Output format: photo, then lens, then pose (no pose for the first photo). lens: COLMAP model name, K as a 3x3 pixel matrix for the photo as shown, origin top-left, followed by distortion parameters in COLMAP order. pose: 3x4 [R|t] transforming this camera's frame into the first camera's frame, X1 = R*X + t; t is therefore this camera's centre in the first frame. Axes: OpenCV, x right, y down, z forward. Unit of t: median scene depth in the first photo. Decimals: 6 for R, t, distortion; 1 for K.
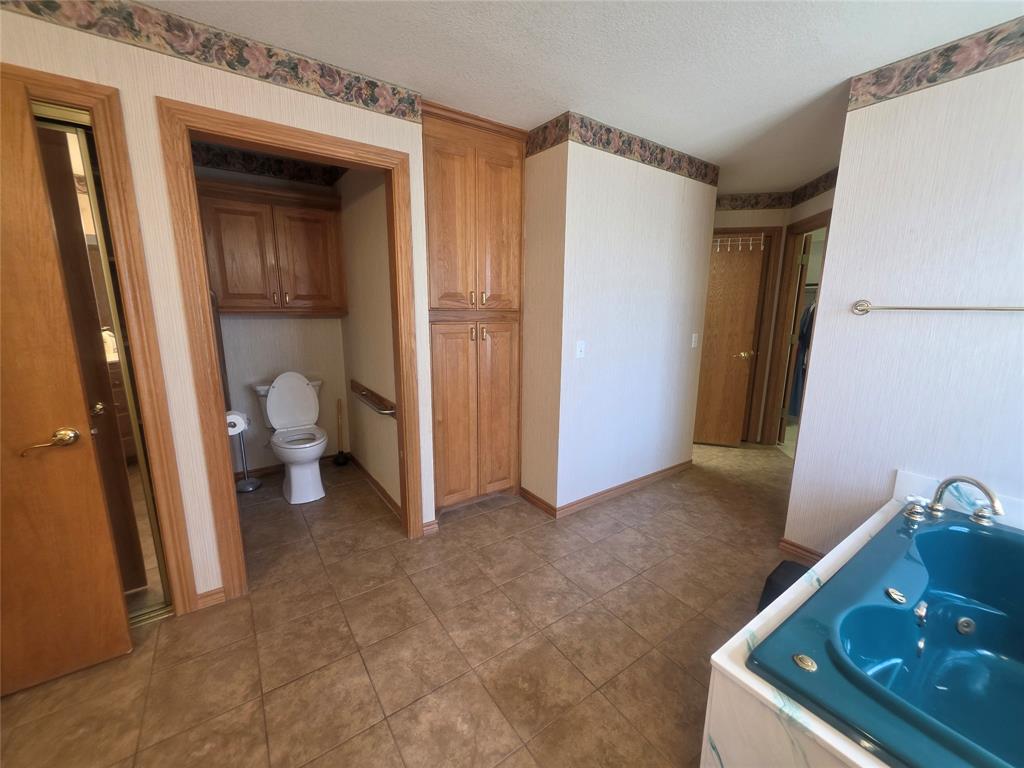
lens RADIAL K [[411.7, 0, 512.0], [0, 411.7, 384.0], [0, 0, 1]] dist [0.006405, -0.000849]
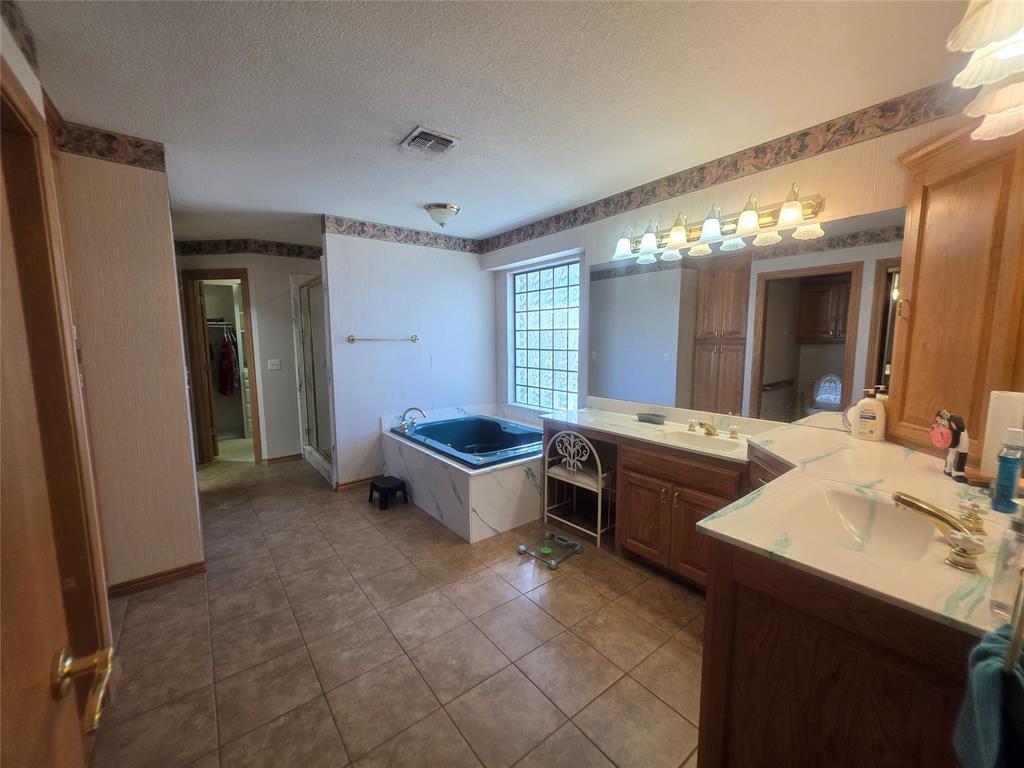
lens RADIAL K [[411.7, 0, 512.0], [0, 411.7, 384.0], [0, 0, 1]] dist [0.006405, -0.000849]
pose [[-0.051626, -0.116814, 0.991811, -1.208026], [0.194184, 0.973006, 0.124706, -0.090556], [-0.979606, 0.199032, -0.027549, 0.430004]]
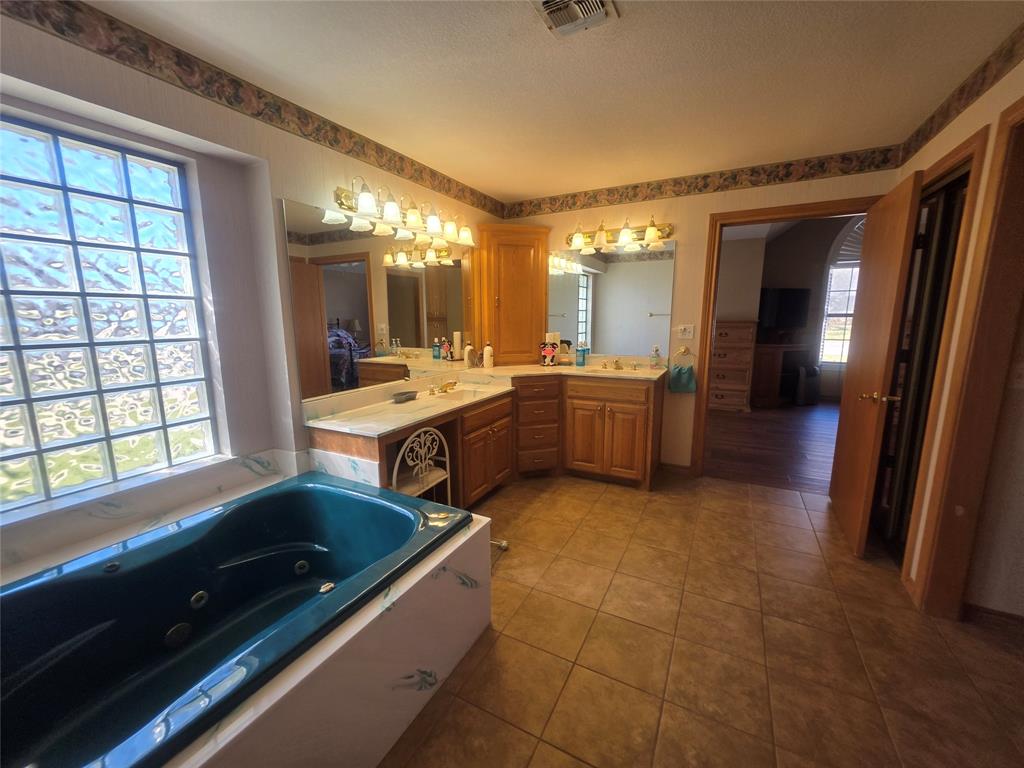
lens RADIAL K [[411.7, 0, 512.0], [0, 411.7, 384.0], [0, 0, 1]] dist [0.006405, -0.000849]
pose [[-0.892078, 0.075451, -0.445537, 0.673278], [-0.082992, 0.941835, 0.325668, -0.252206], [0.444194, 0.327497, -0.833929, 1.371225]]
